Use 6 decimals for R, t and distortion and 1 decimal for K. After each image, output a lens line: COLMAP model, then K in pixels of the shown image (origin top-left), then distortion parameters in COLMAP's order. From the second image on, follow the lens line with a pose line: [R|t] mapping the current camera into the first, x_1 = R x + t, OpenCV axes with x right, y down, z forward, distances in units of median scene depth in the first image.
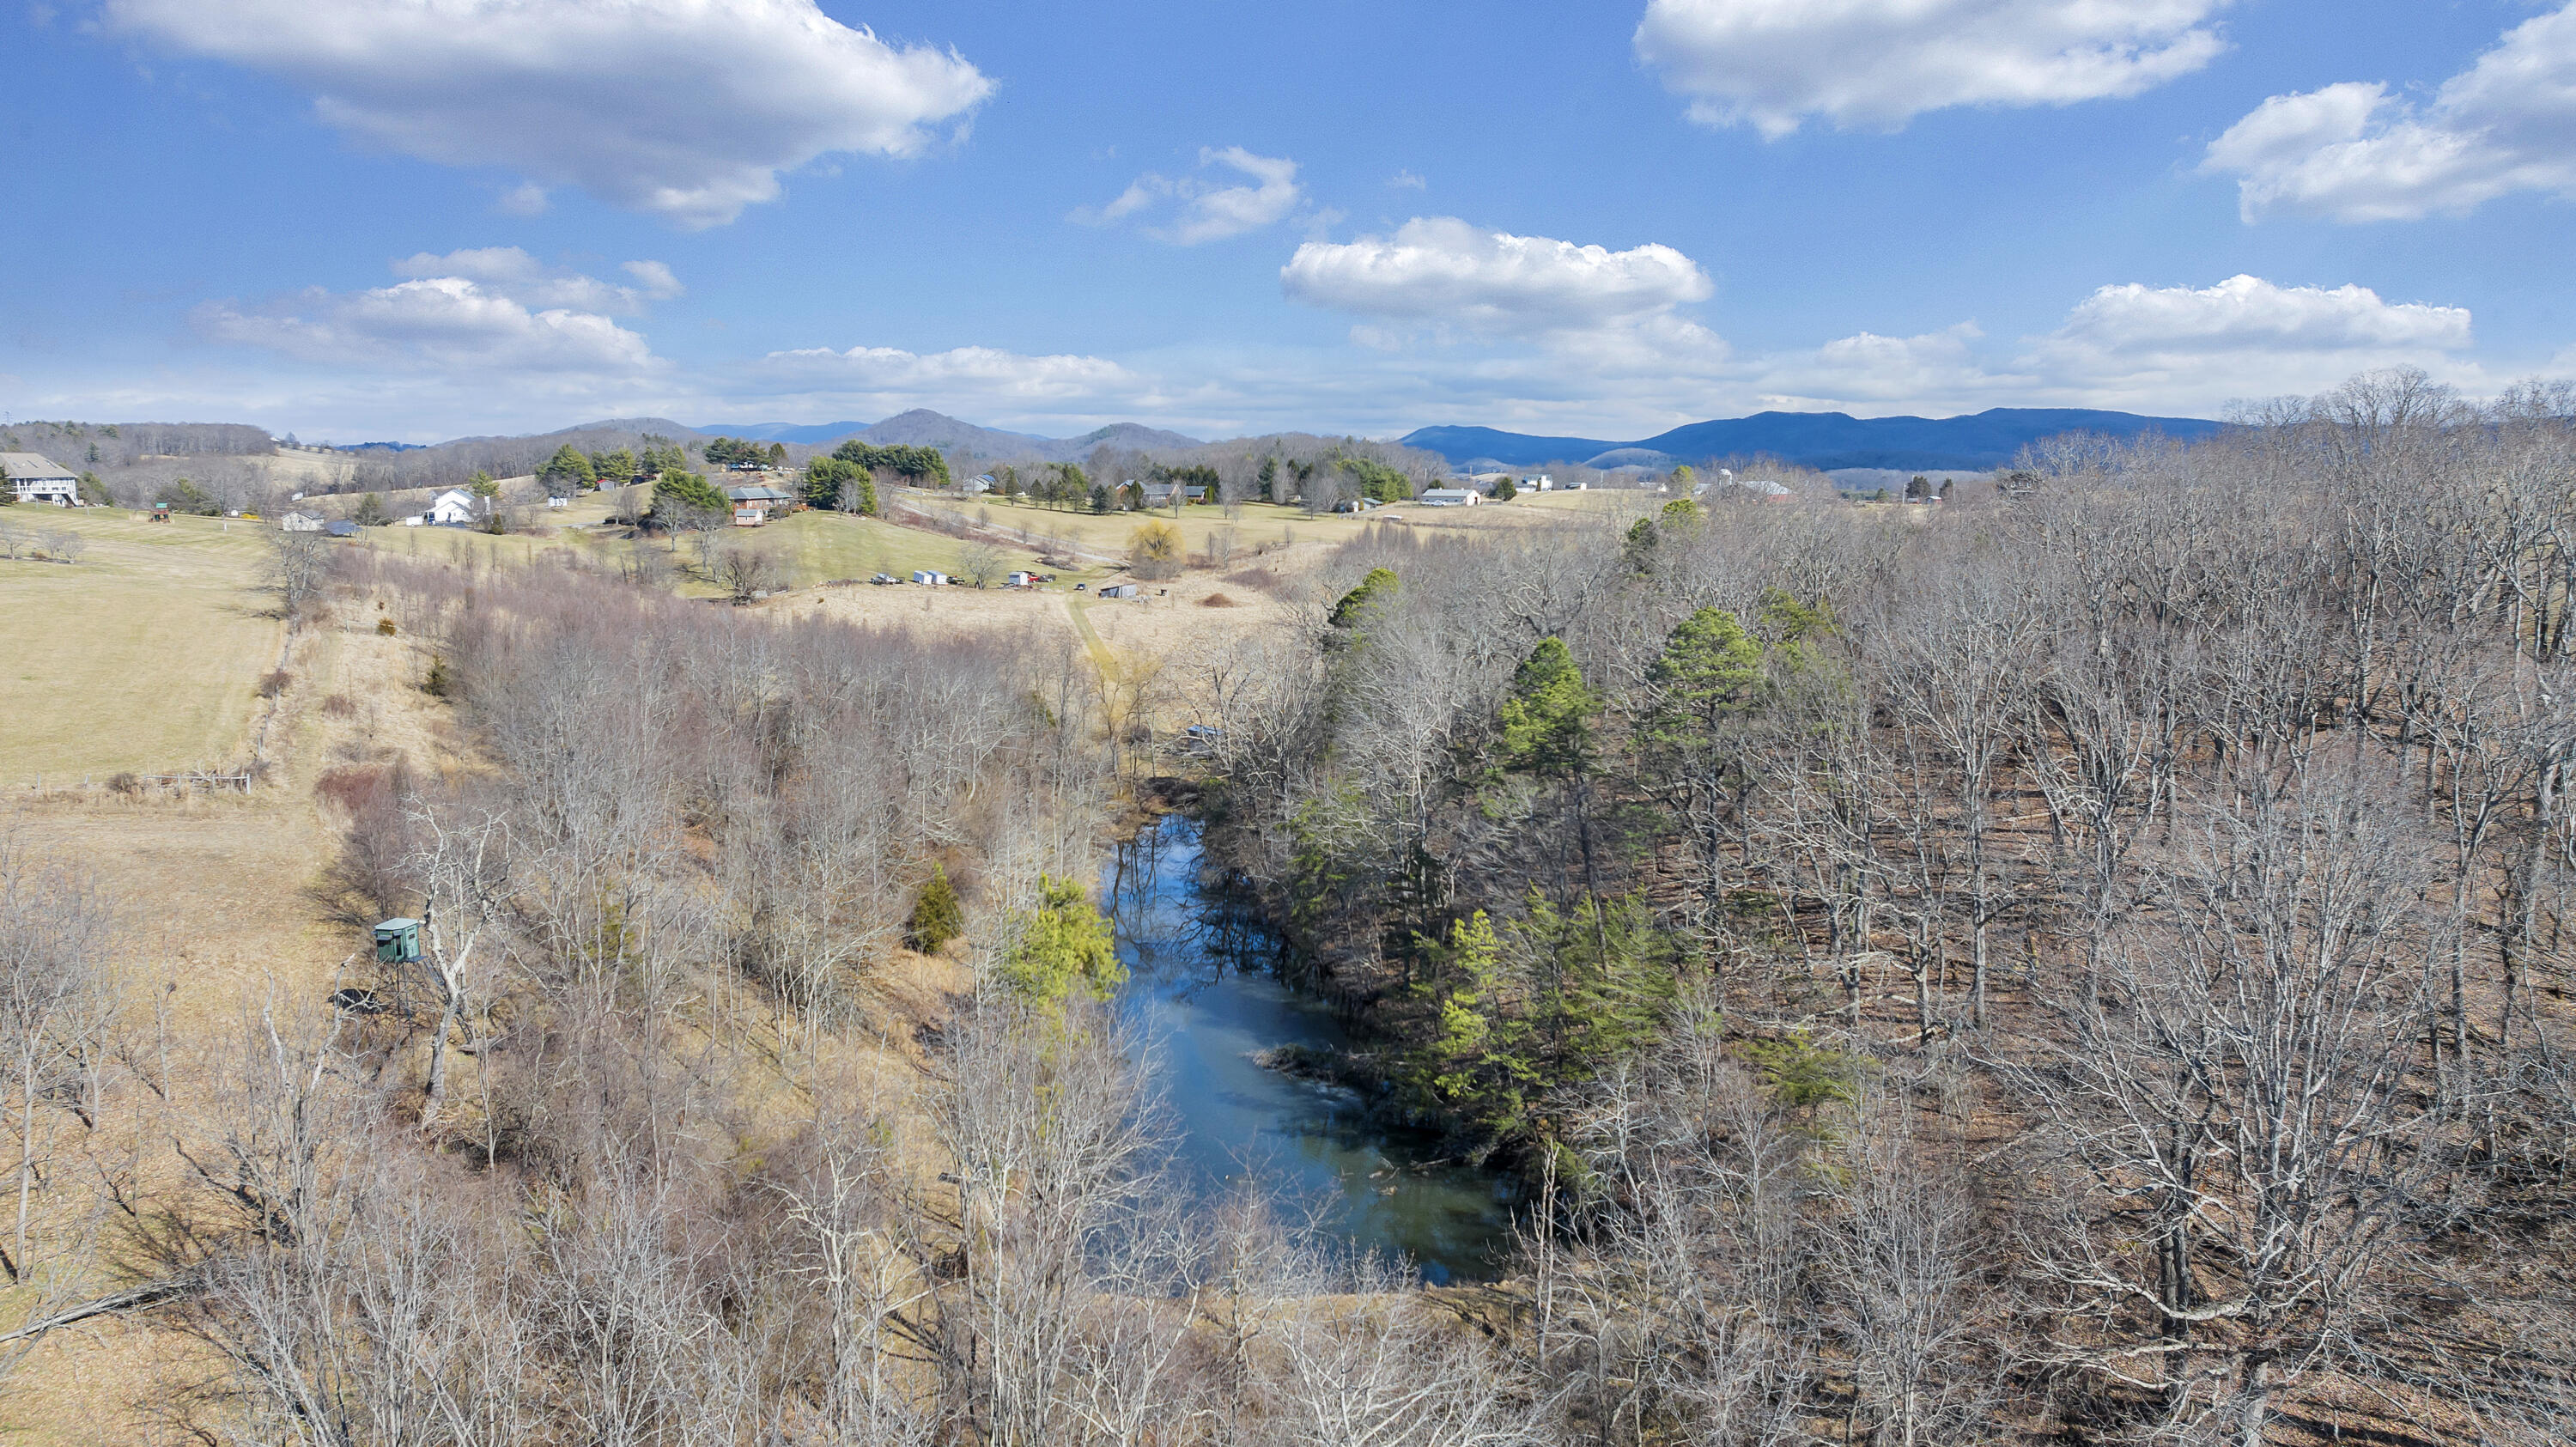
lens RADIAL K [[1827.6, 0, 1295.7], [0, 1827.6, 716.5], [0, 0, 1]] dist [-0.018182, -0.000253]
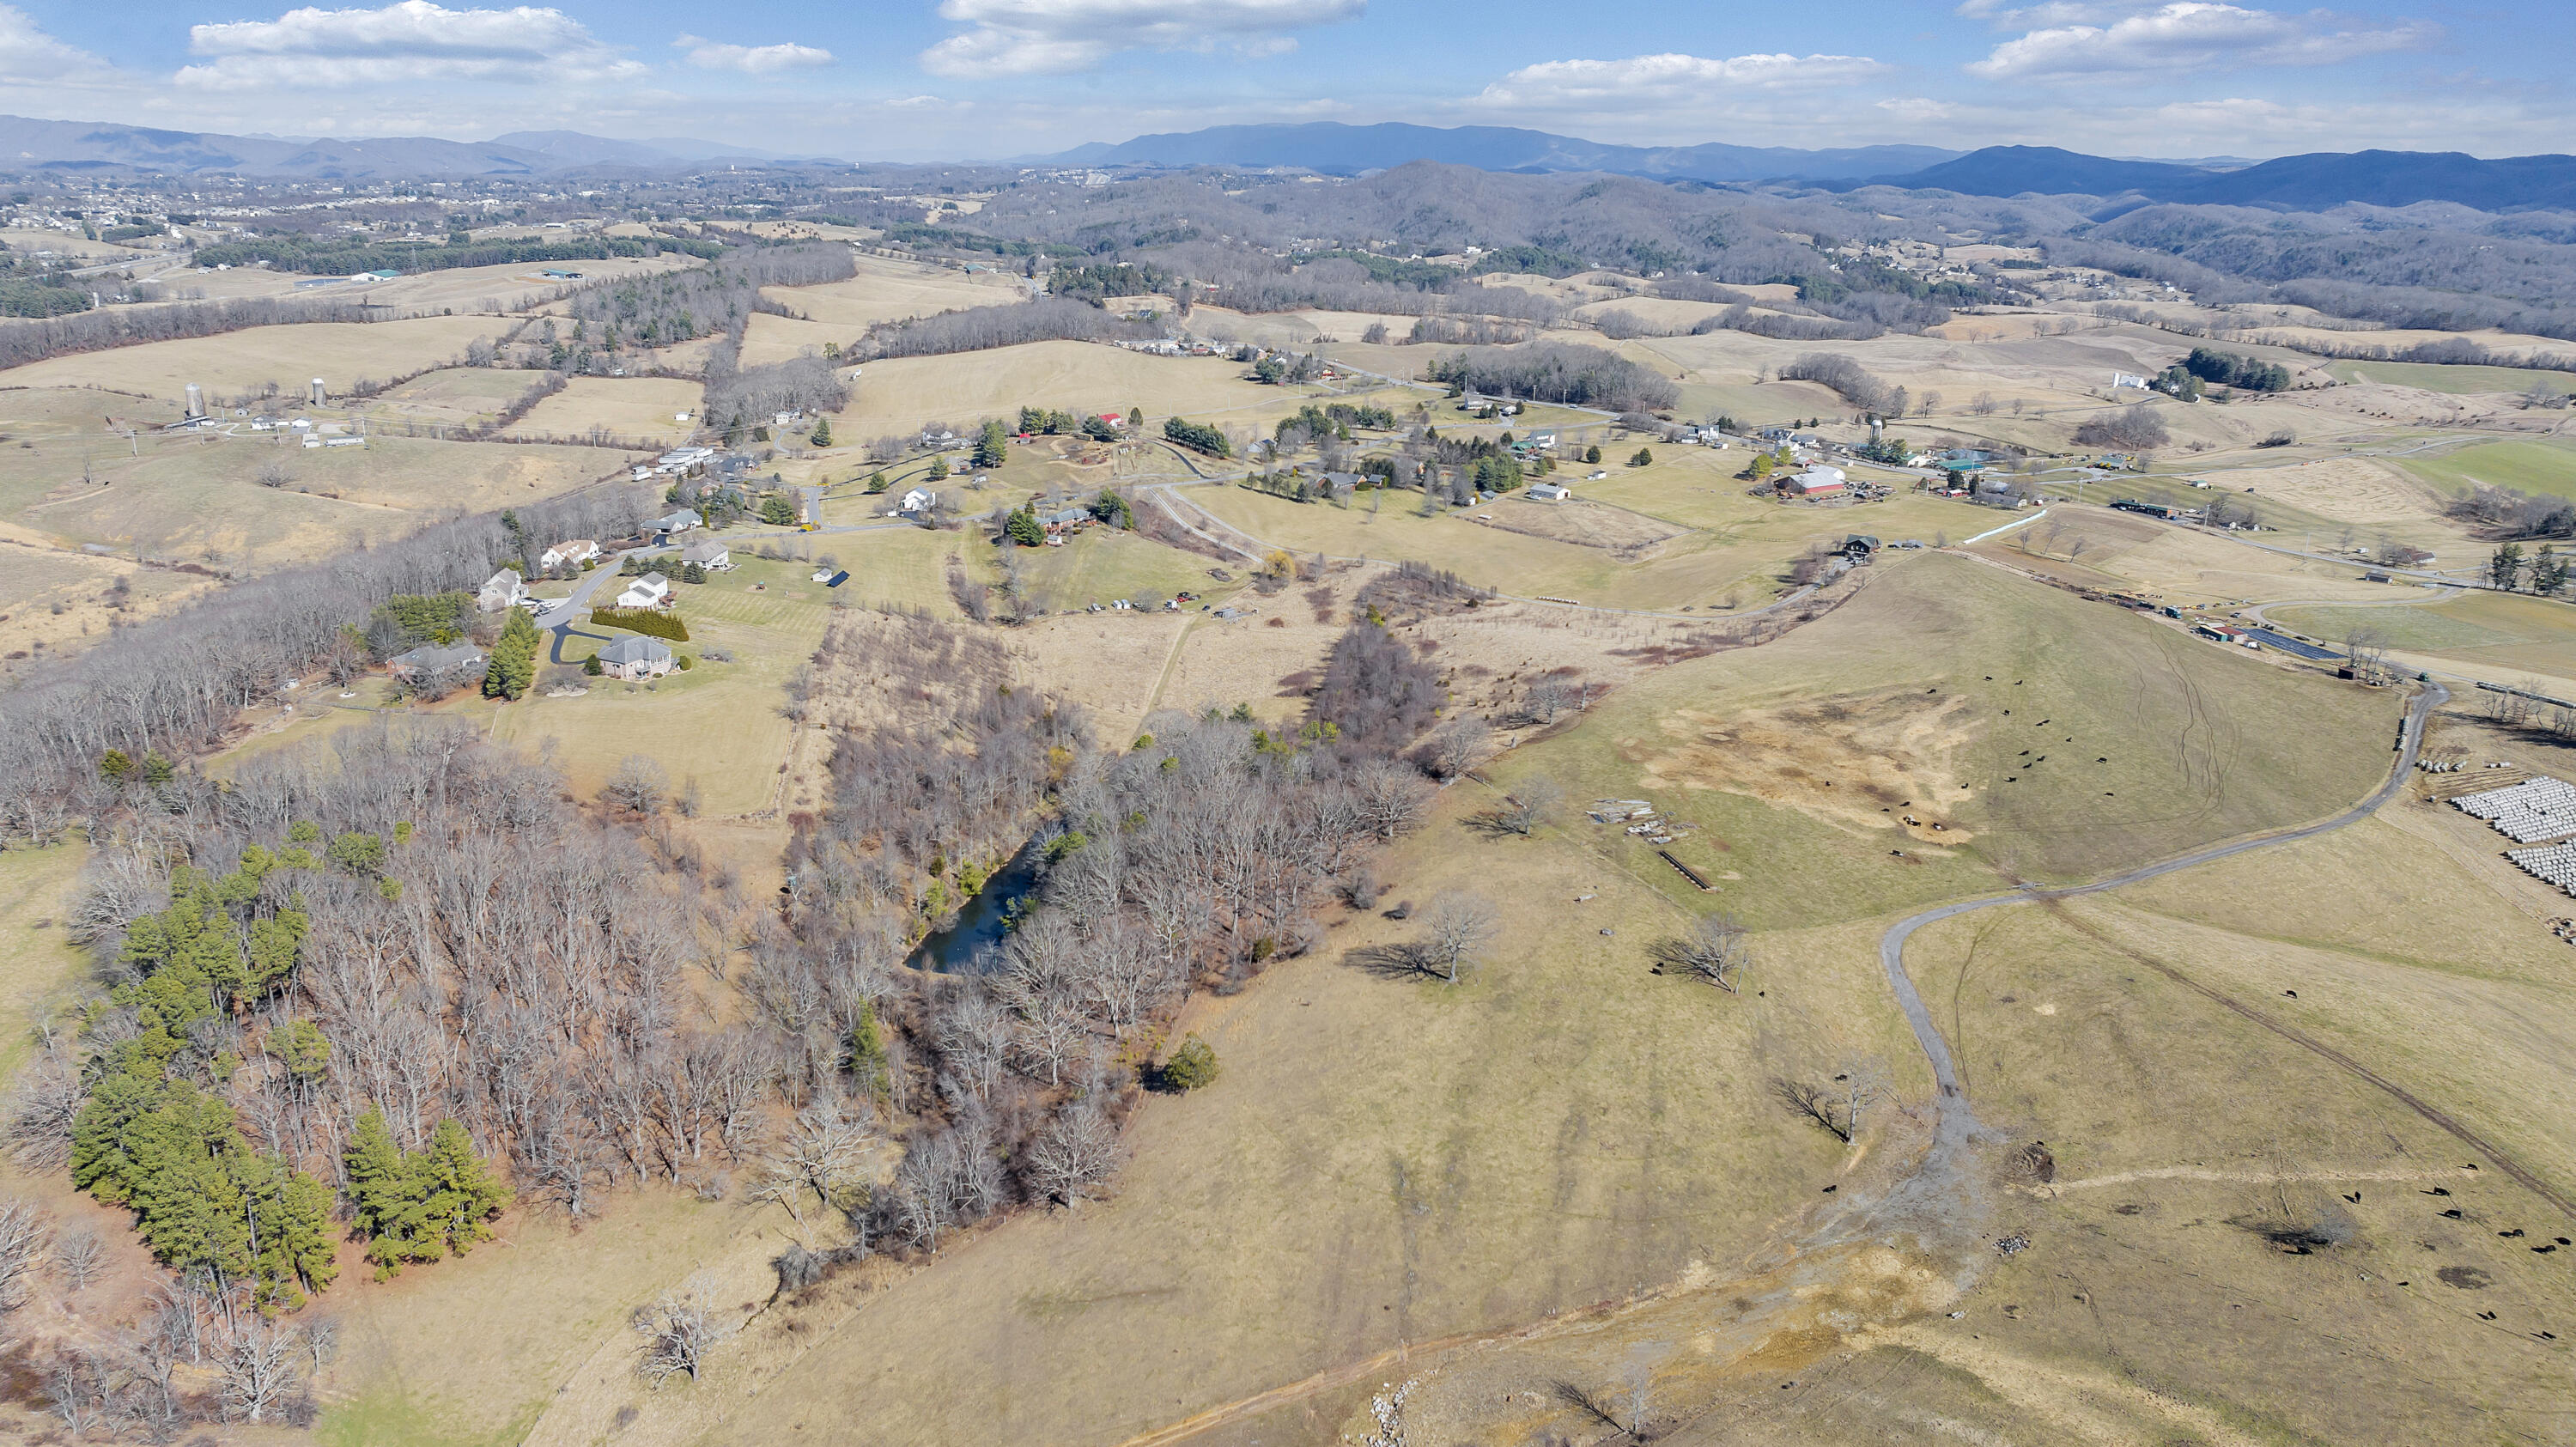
lens RADIAL K [[1827.6, 0, 1295.7], [0, 1827.6, 716.5], [0, 0, 1]] dist [-0.018182, -0.000253]
pose [[0.957111, 0.096235, -0.273271, 0.482022], [-0.051567, 0.984747, 0.166178, -0.274357], [0.285095, -0.144959, 0.947474, -0.734092]]
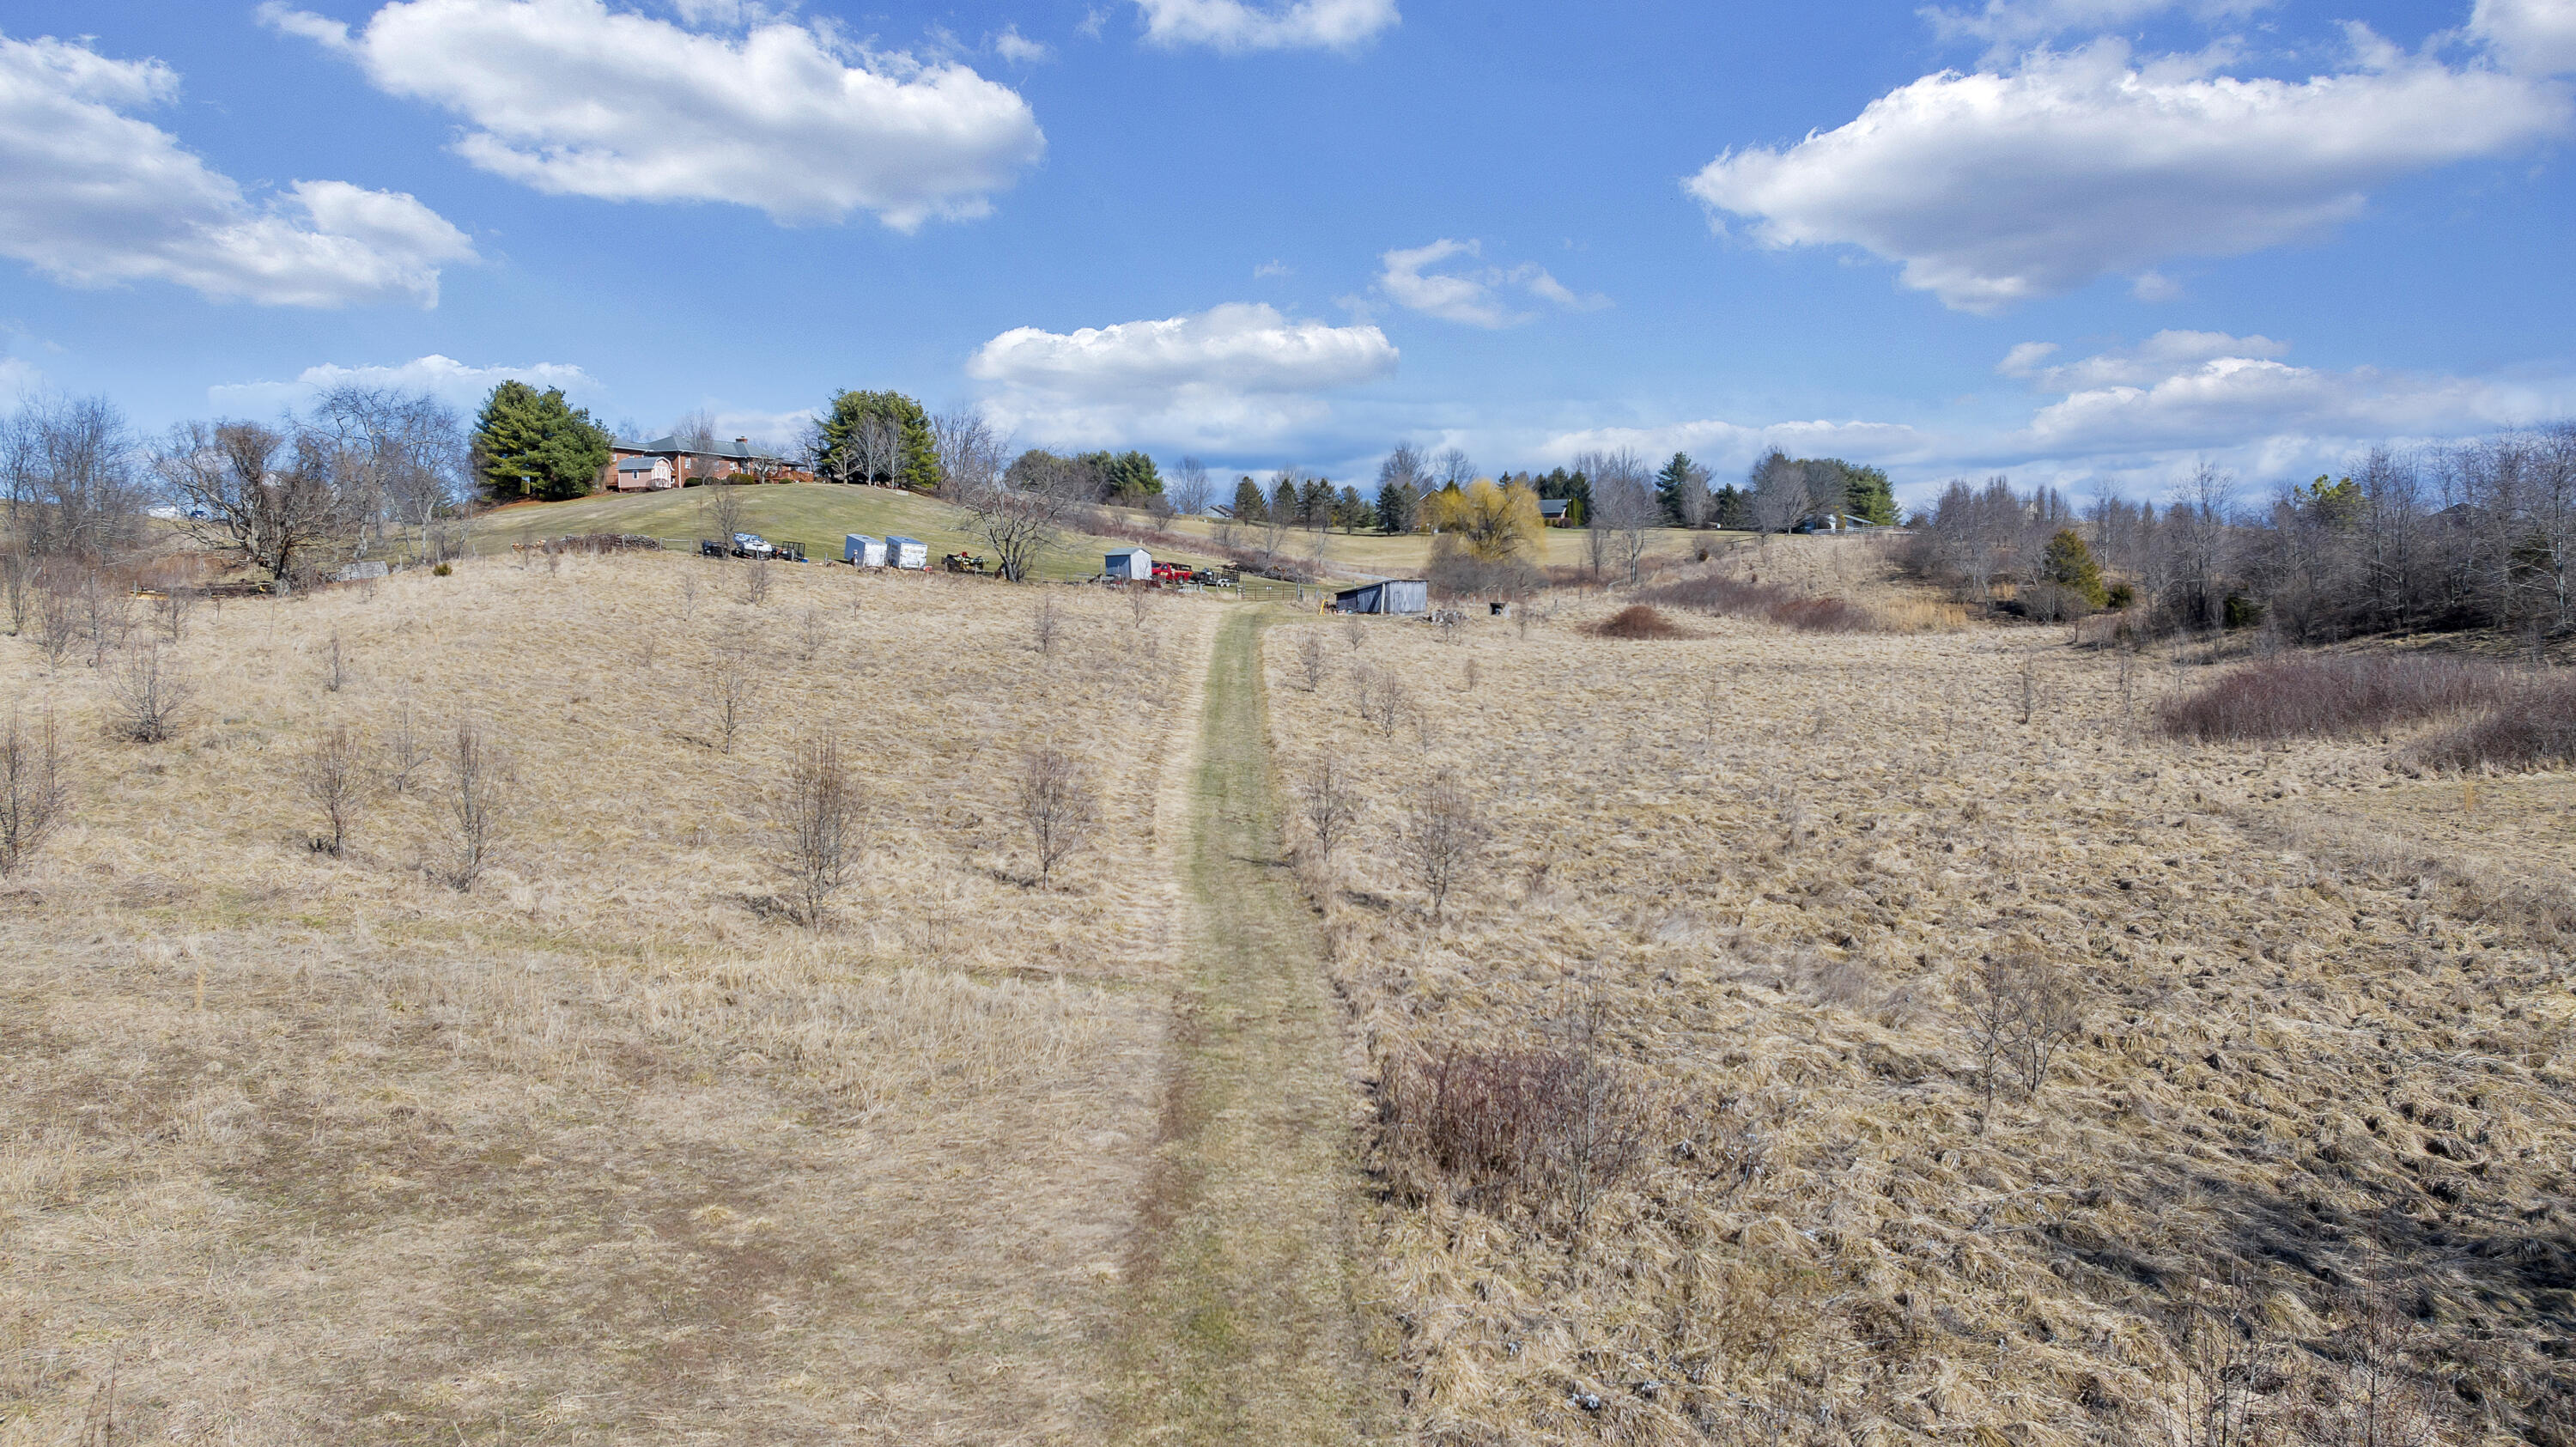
lens RADIAL K [[1827.6, 0, 1295.7], [0, 1827.6, 716.5], [0, 0, 1]] dist [-0.018182, -0.000253]
pose [[0.983669, 0.009164, -0.179753, -0.044615], [-0.022020, 0.997328, -0.069654, -0.015775], [0.178634, 0.072475, 0.981243, 0.613648]]
